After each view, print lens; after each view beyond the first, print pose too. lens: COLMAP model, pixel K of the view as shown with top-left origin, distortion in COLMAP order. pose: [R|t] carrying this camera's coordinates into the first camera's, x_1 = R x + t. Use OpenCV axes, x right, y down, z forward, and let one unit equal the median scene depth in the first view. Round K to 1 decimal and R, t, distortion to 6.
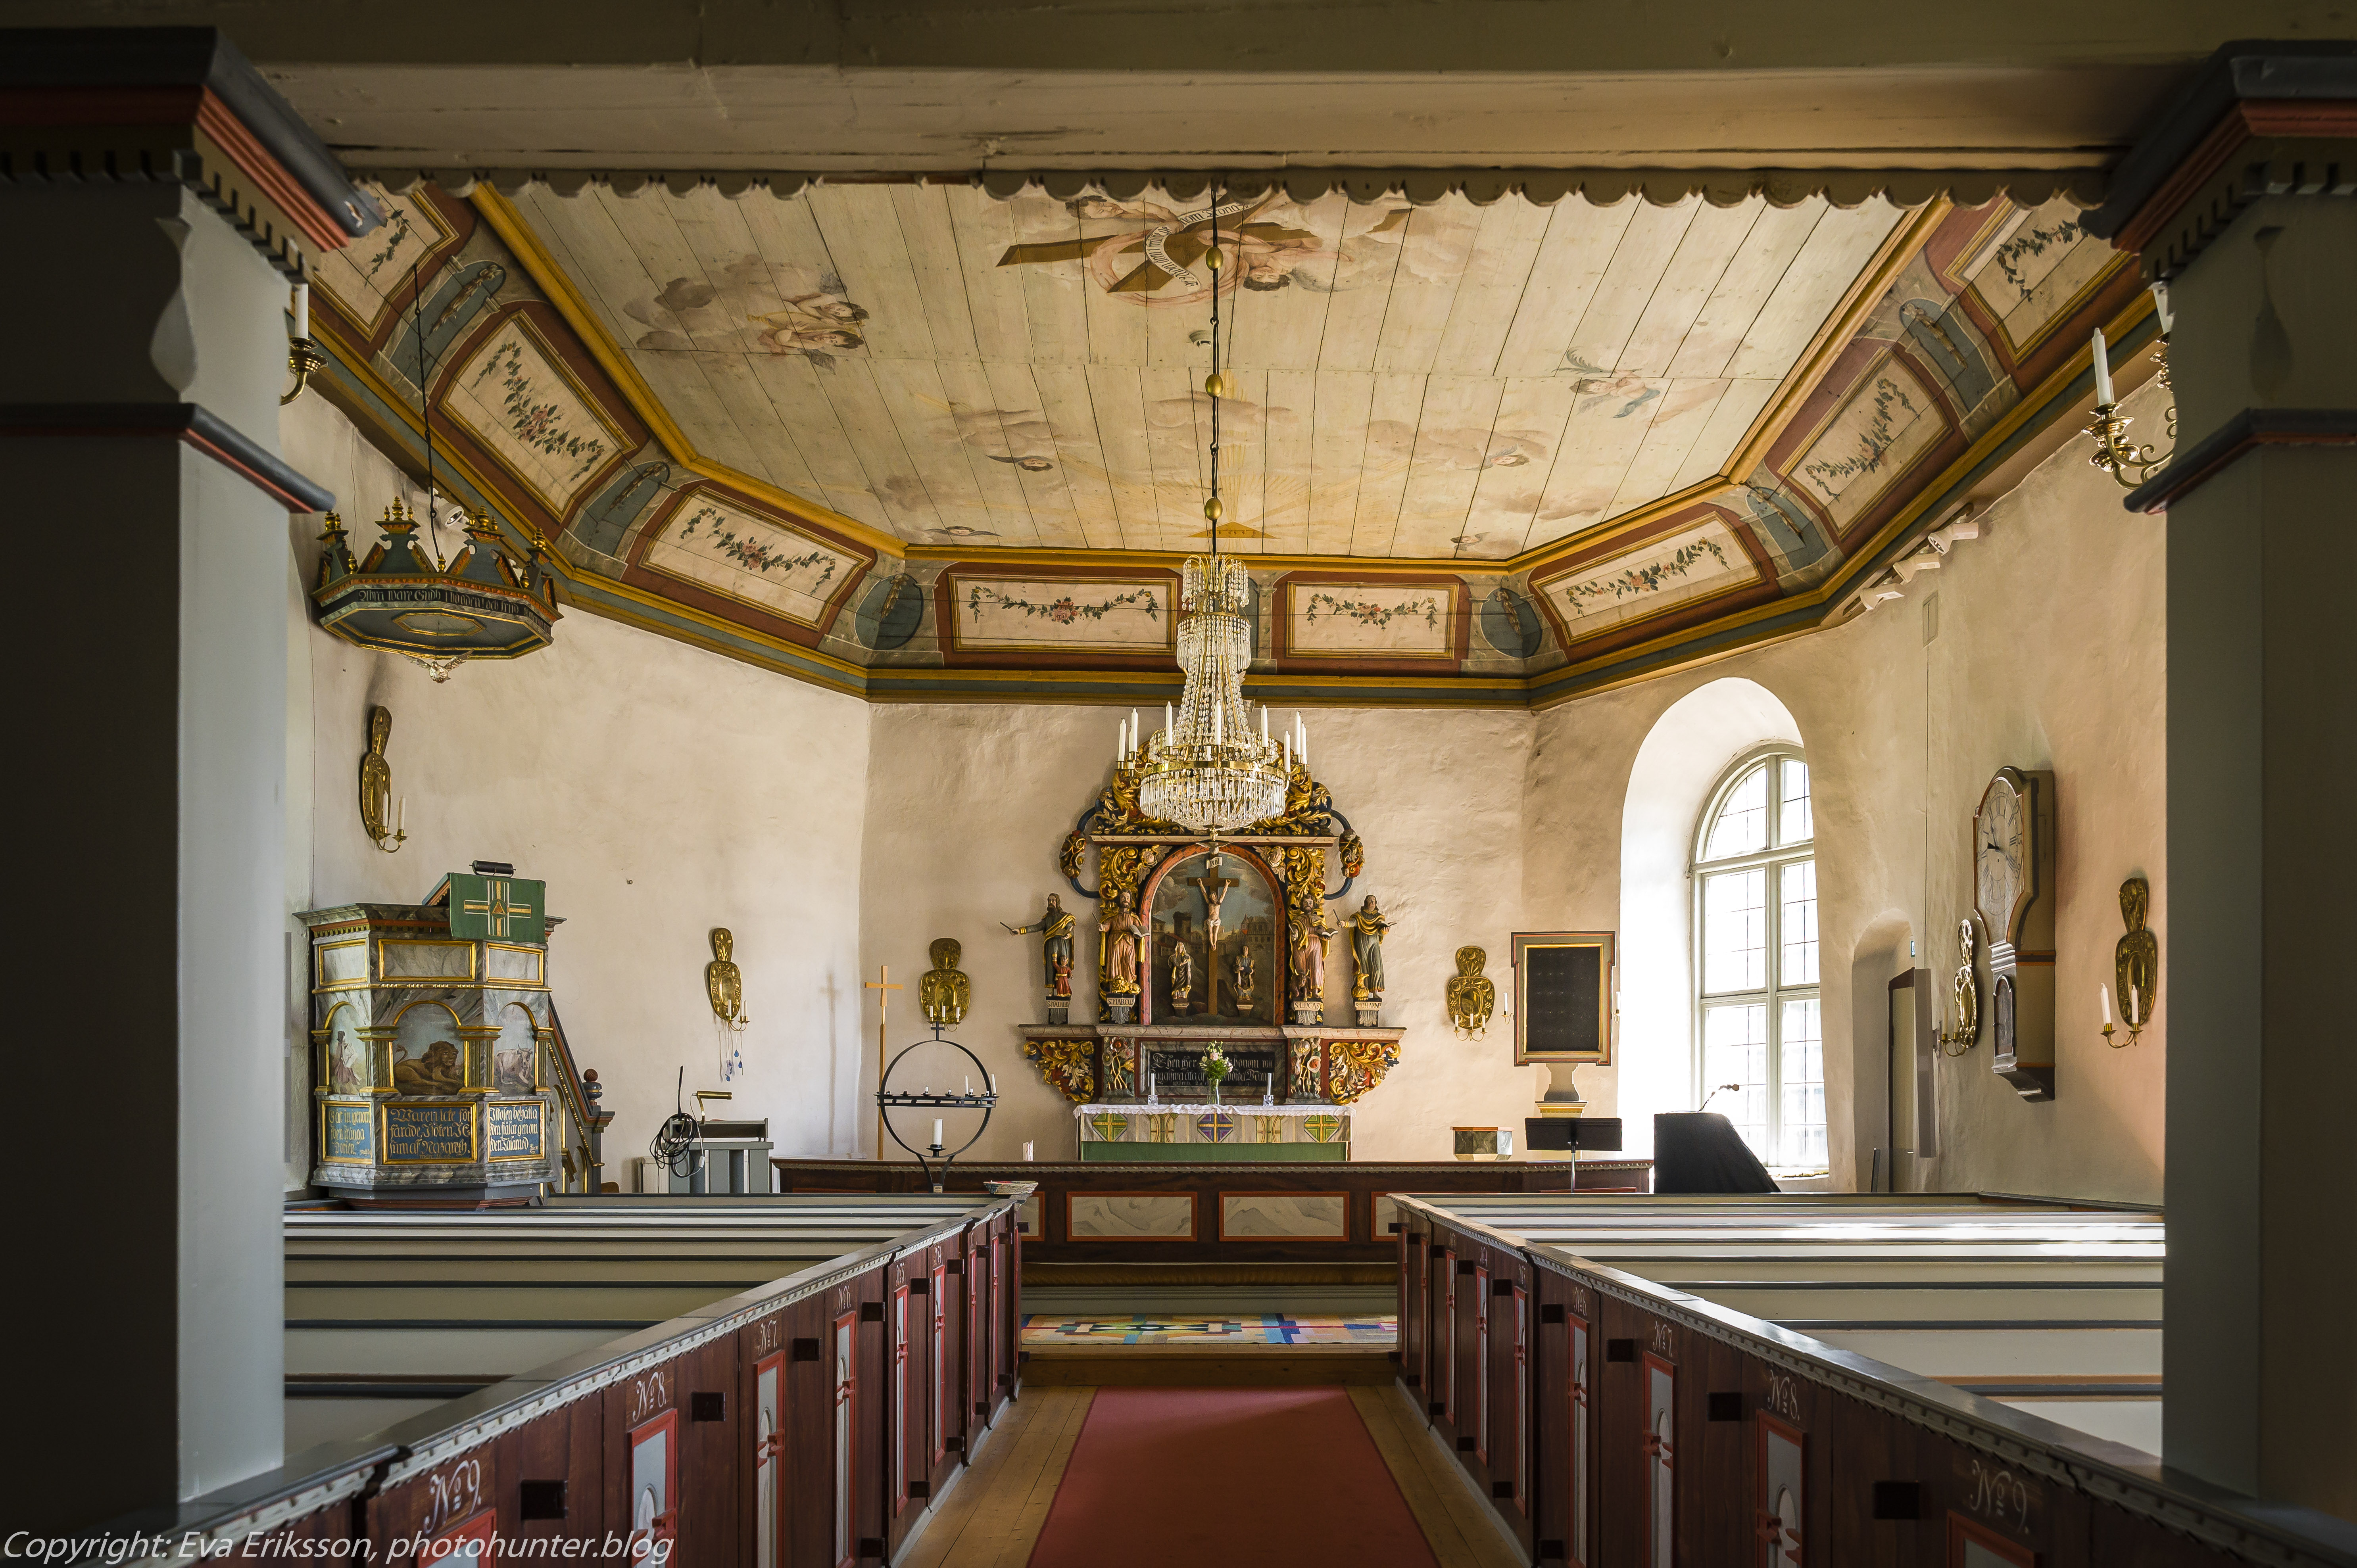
lens RADIAL K [[1882.8, 0, 1183.4], [0, 1882.8, 1106.9], [0, 0, 1]] dist [0.006347, 0.001893]
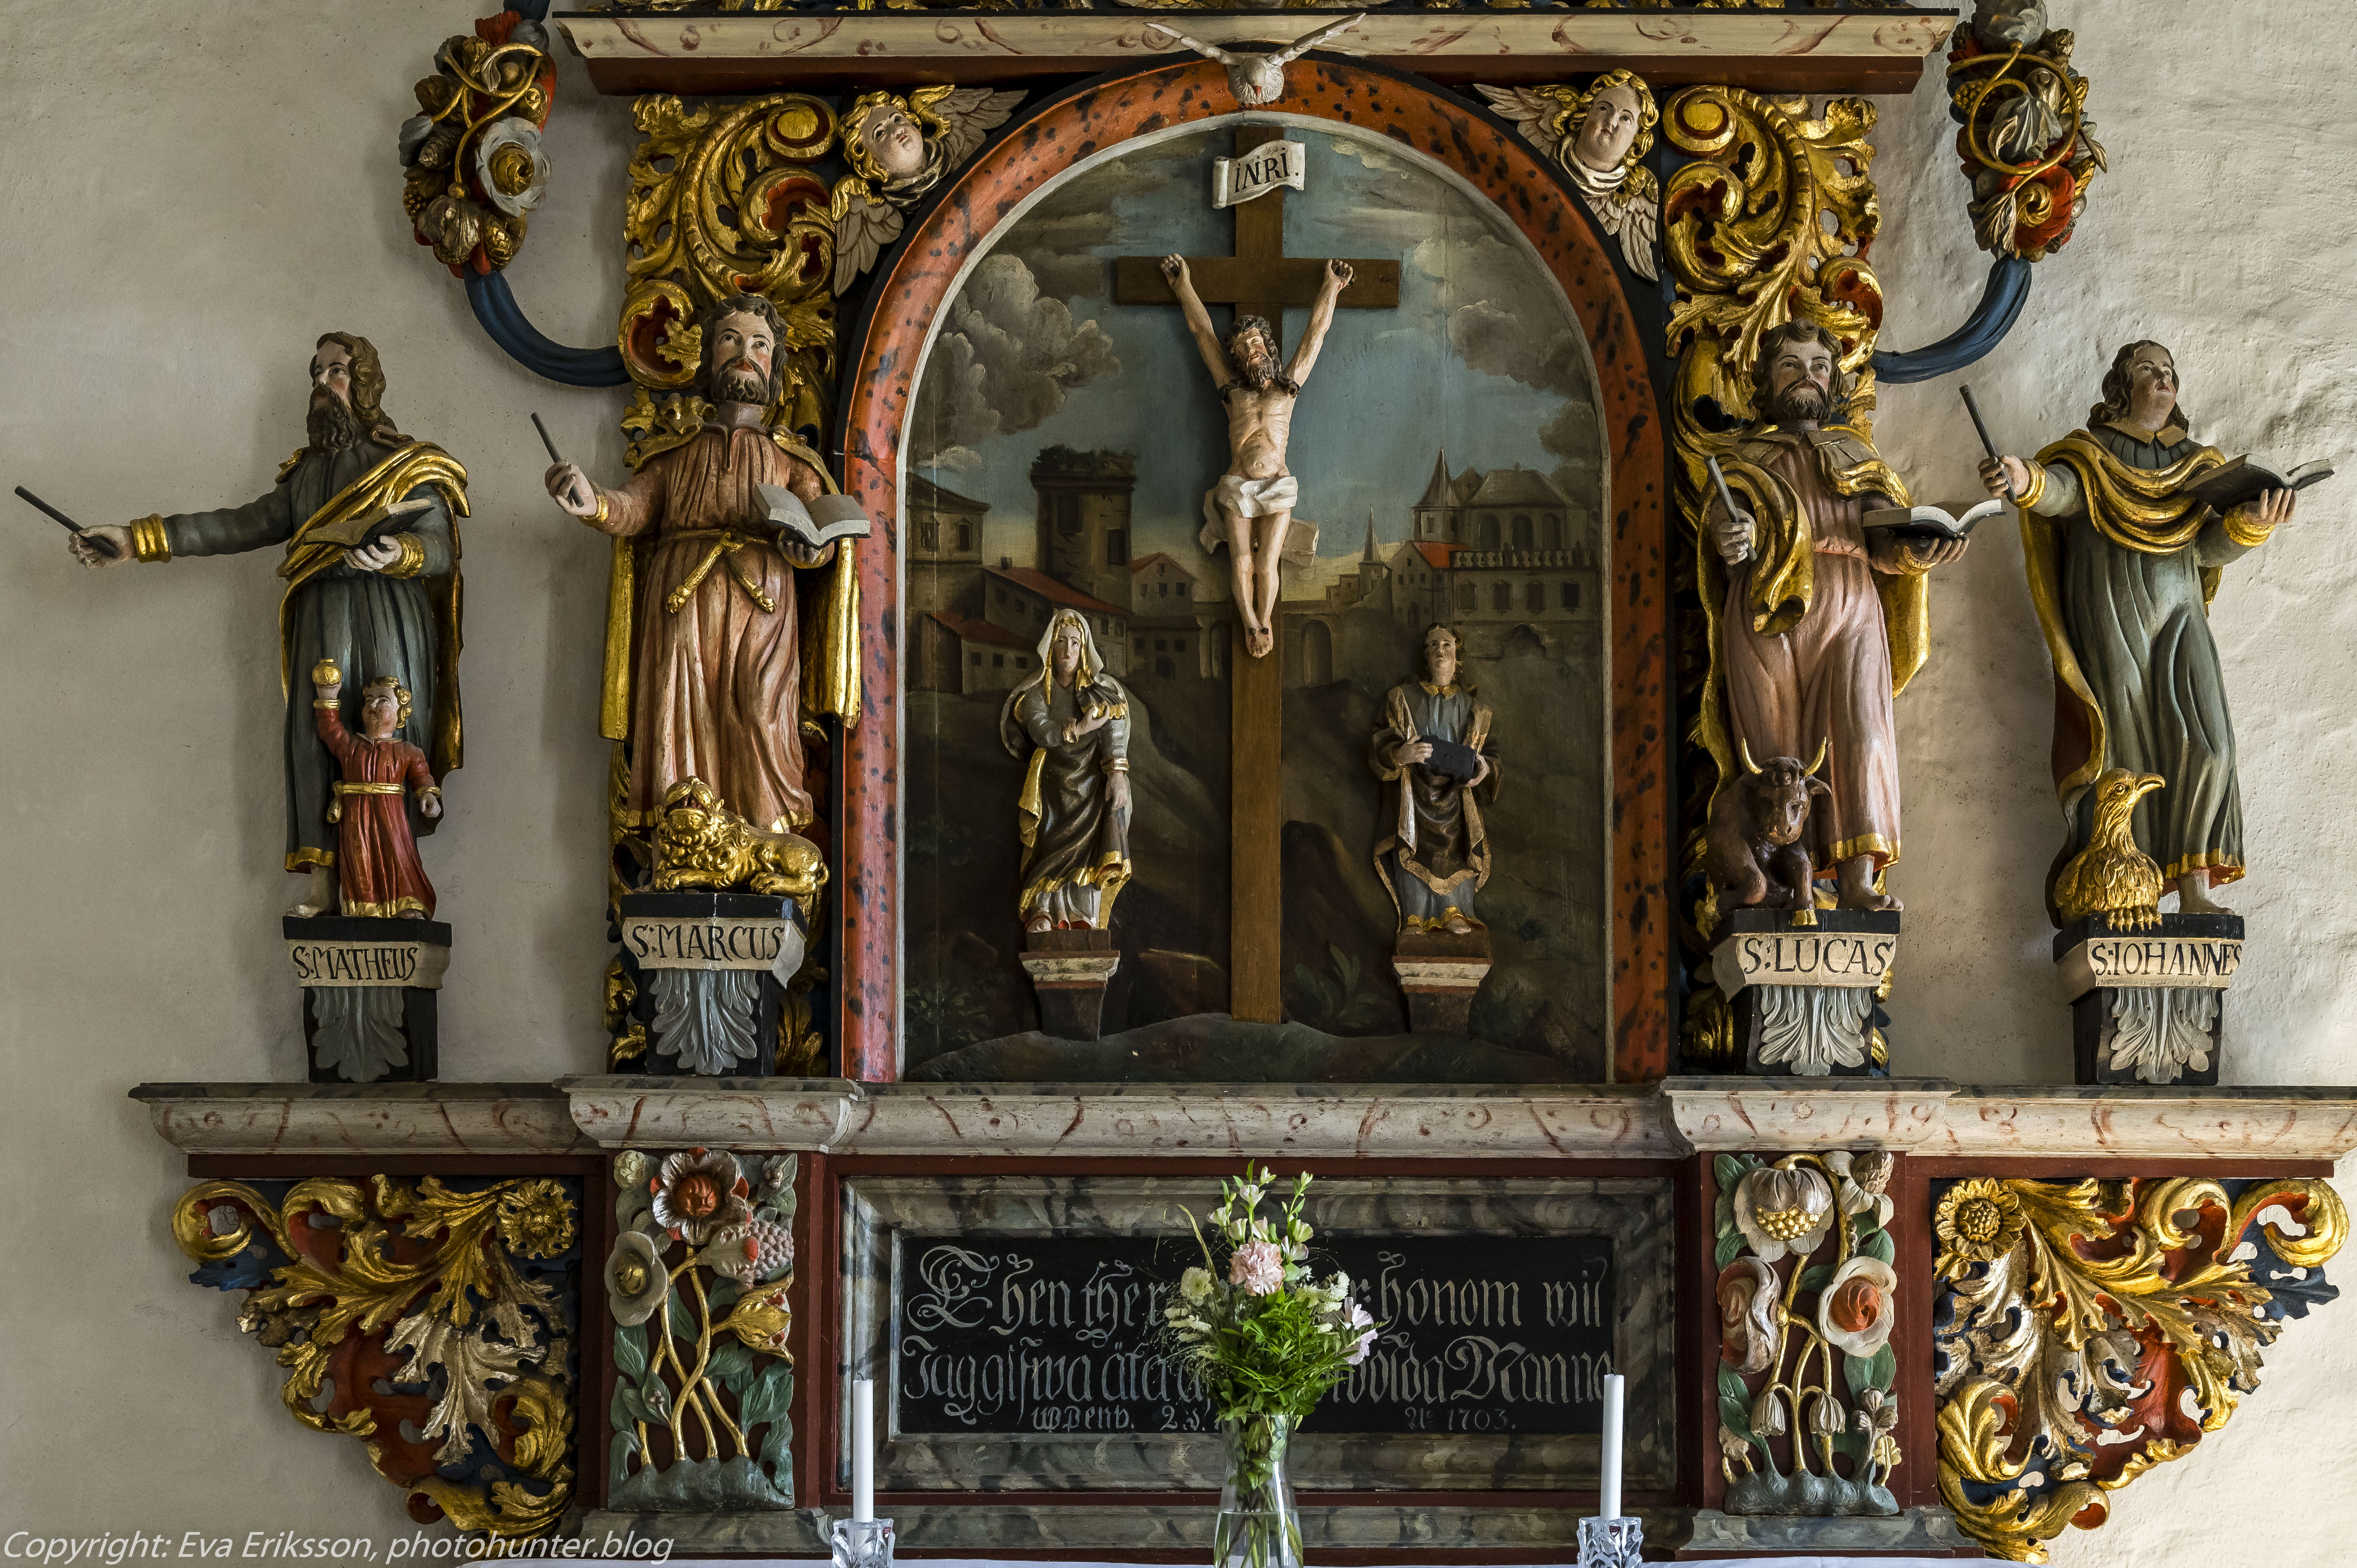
lens RADIAL K [[2930.2, 0, 1236.5], [0, 2930.2, 1047.4], [0, 0, 1]] dist [-0.003803, -0.002963]
pose [[0.999754, -0.007656, -0.020806, 0.020731], [0.005950, 0.996708, -0.080860, -0.026767], [0.021357, 0.080716, 0.996508, 0.787627]]
